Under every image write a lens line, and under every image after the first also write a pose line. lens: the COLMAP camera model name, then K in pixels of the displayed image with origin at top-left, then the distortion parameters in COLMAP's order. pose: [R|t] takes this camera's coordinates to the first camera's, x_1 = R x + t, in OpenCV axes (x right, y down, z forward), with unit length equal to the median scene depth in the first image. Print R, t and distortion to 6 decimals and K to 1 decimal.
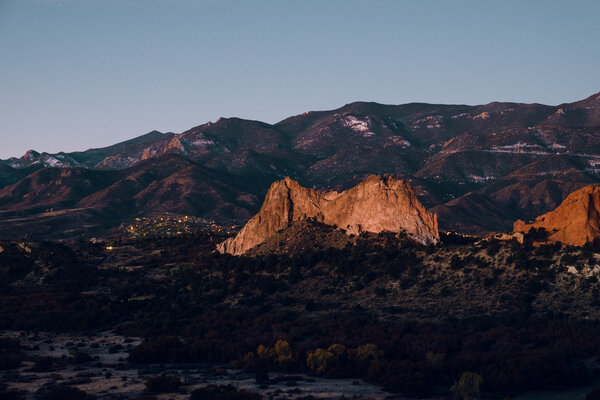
lens RADIAL K [[999.4, 0, 300.0], [0, 999.4, 200.0], [0, 0, 1]] dist [0.015789, 0.073414]
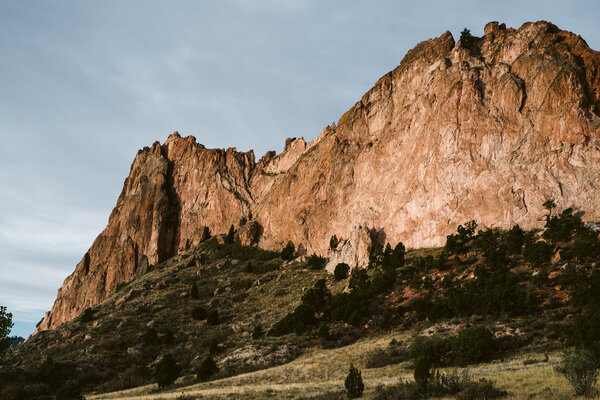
lens RADIAL K [[961.3, 0, 300.0], [0, 961.3, 200.0], [0, 0, 1]] dist [-0.010465, 0.036981]
pose [[0.995164, -0.024465, -0.095130, 0.063243], [0.006654, 0.983052, -0.183207, 0.060920], [0.098000, 0.181688, 0.978461, 0.747839]]
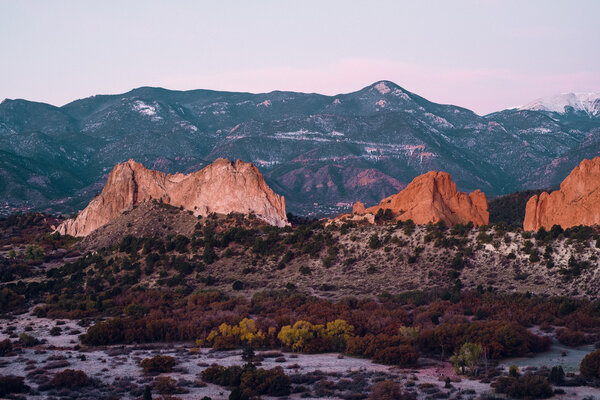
lens RADIAL K [[961.3, 0, 300.0], [0, 961.3, 200.0], [0, 0, 1]] dist [-0.010465, 0.036981]
pose [[0.974762, 0.002904, 0.223226, -0.067627], [-0.006880, 0.999831, 0.017035, 0.000658], [-0.223139, -0.018141, 0.974618, 0.011064]]
